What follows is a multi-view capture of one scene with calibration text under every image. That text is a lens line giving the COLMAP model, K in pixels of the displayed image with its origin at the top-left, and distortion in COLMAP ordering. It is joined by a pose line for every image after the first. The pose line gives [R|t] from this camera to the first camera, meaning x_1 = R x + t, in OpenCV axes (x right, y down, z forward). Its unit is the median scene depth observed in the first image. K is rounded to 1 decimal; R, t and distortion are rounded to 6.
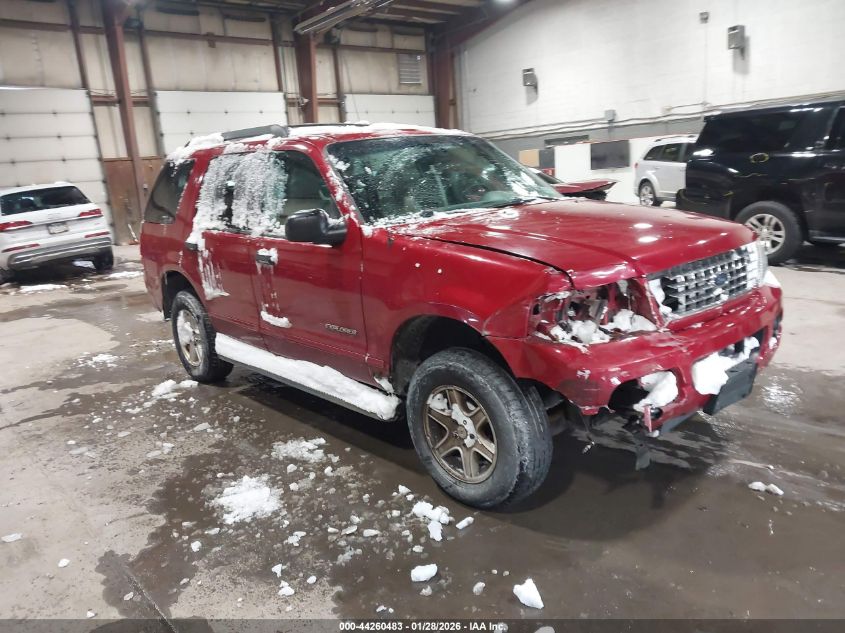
lens RADIAL K [[660.8, 0, 422.5], [0, 660.8, 316.5], [0, 0, 1]] dist [-0.004693, -0.001100]
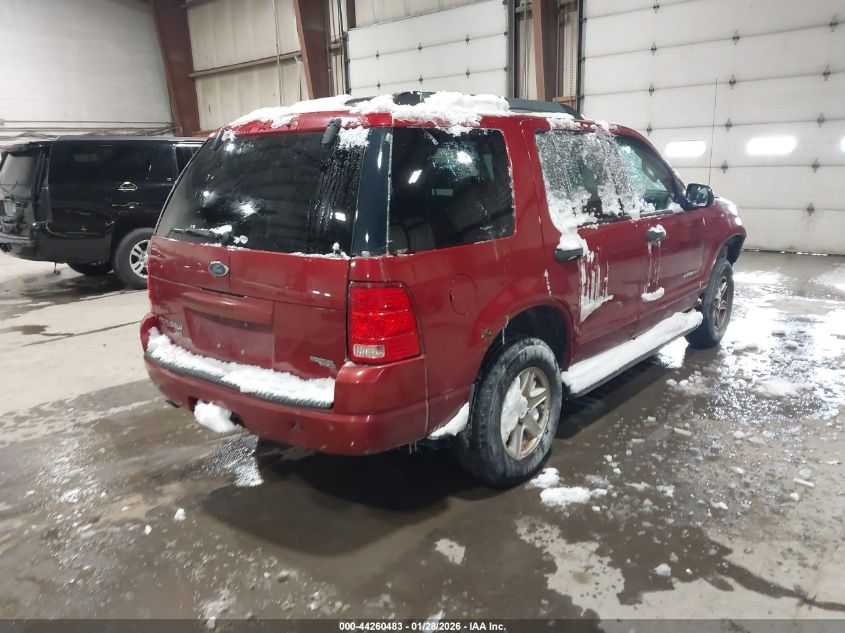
lens RADIAL K [[660.8, 0, 422.5], [0, 660.8, 316.5], [0, 0, 1]] dist [-0.004693, -0.001100]
pose [[-0.130465, -0.158246, 0.978743, -1.021040], [0.258210, 0.947690, 0.187645, -0.215198], [-0.957239, 0.277202, -0.082779, 1.224304]]
